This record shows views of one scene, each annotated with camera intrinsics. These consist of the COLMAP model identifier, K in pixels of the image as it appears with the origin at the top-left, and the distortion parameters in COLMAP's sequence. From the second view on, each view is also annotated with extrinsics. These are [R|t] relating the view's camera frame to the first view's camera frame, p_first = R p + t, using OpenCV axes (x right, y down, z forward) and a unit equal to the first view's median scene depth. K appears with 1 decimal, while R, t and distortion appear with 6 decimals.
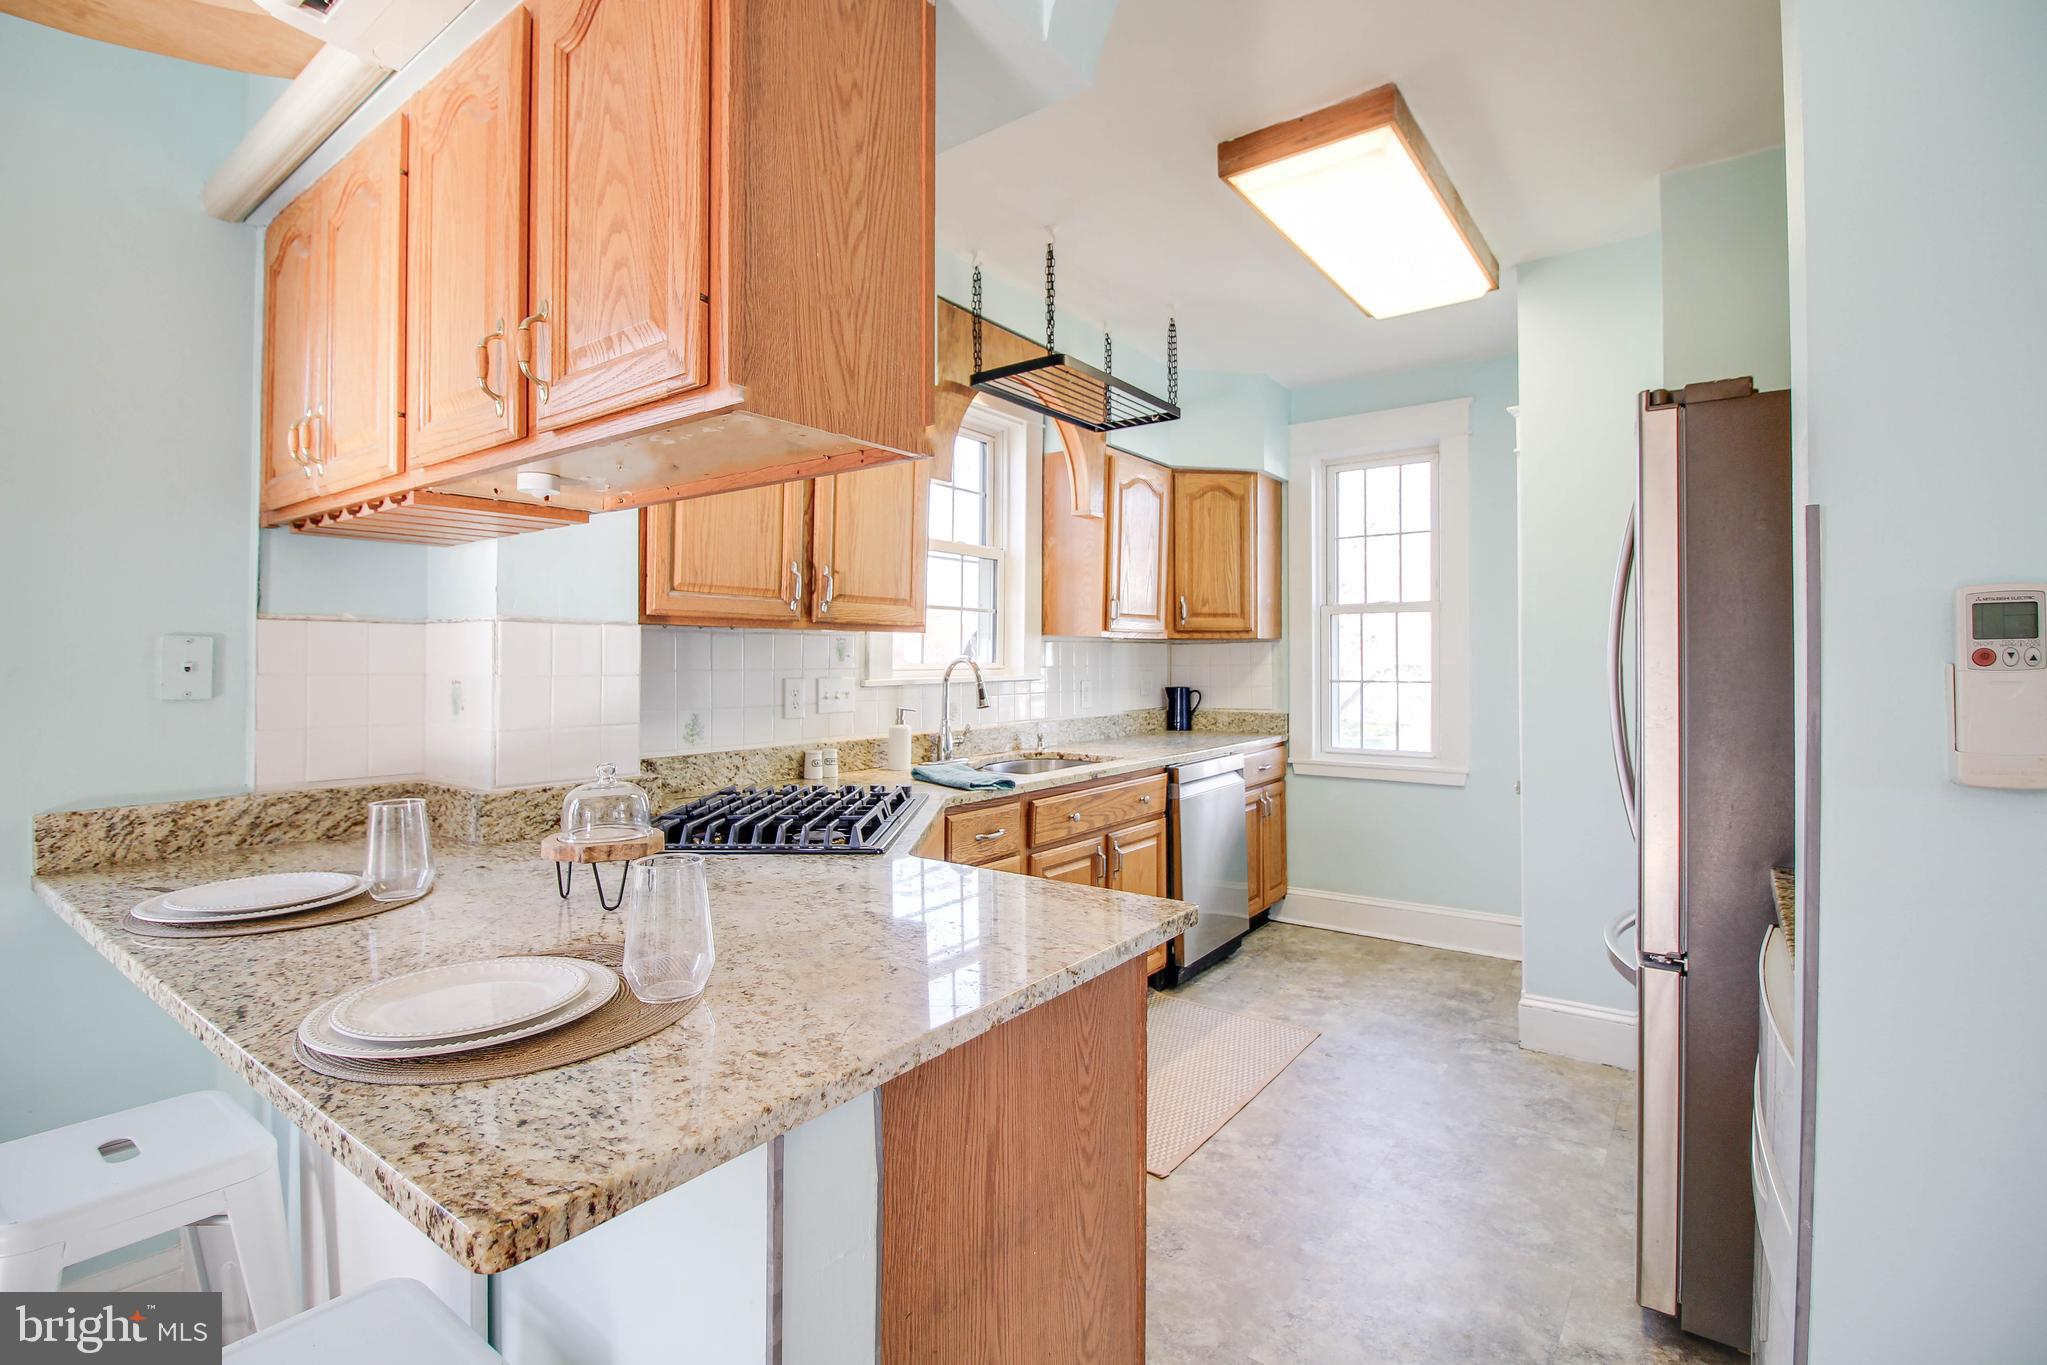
lens RADIAL K [[949.7, 0, 1036.0], [0, 949.7, 655.0], [0, 0, 1]] dist [0.000680, -0.015583]
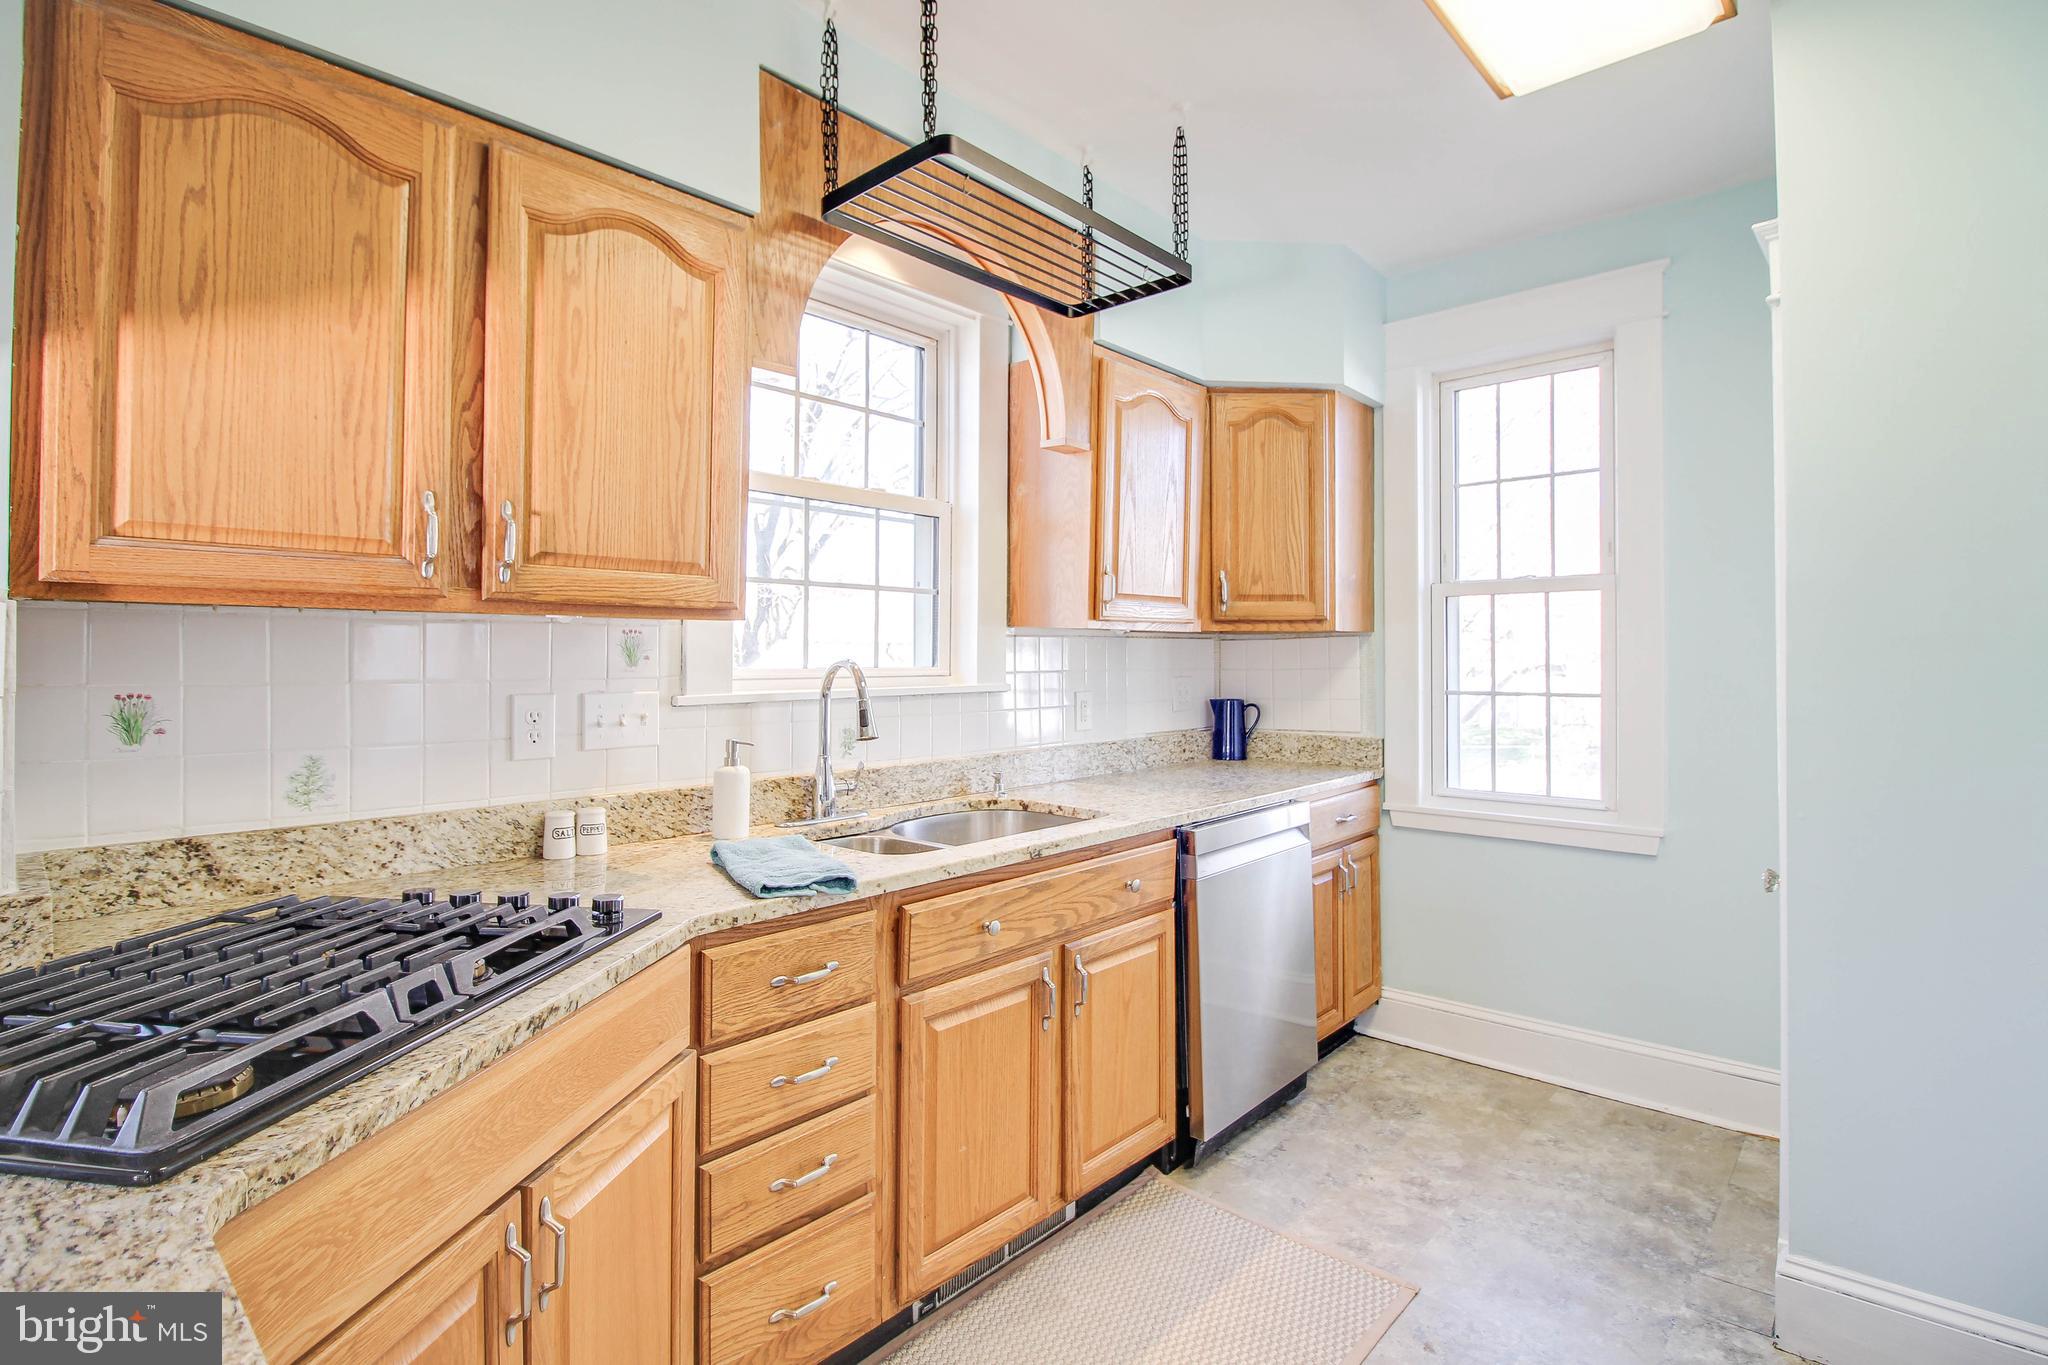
lens RADIAL K [[988.2, 0, 1028.3], [0, 988.2, 654.0], [0, 0, 1]] dist [-0.000339, -0.017568]
pose [[0.993742, -0.001012, -0.111696, 0.105184], [0.001016, 0.999999, -0.000025, -0.001061], [0.111696, -0.000088, 0.993742, 0.300537]]
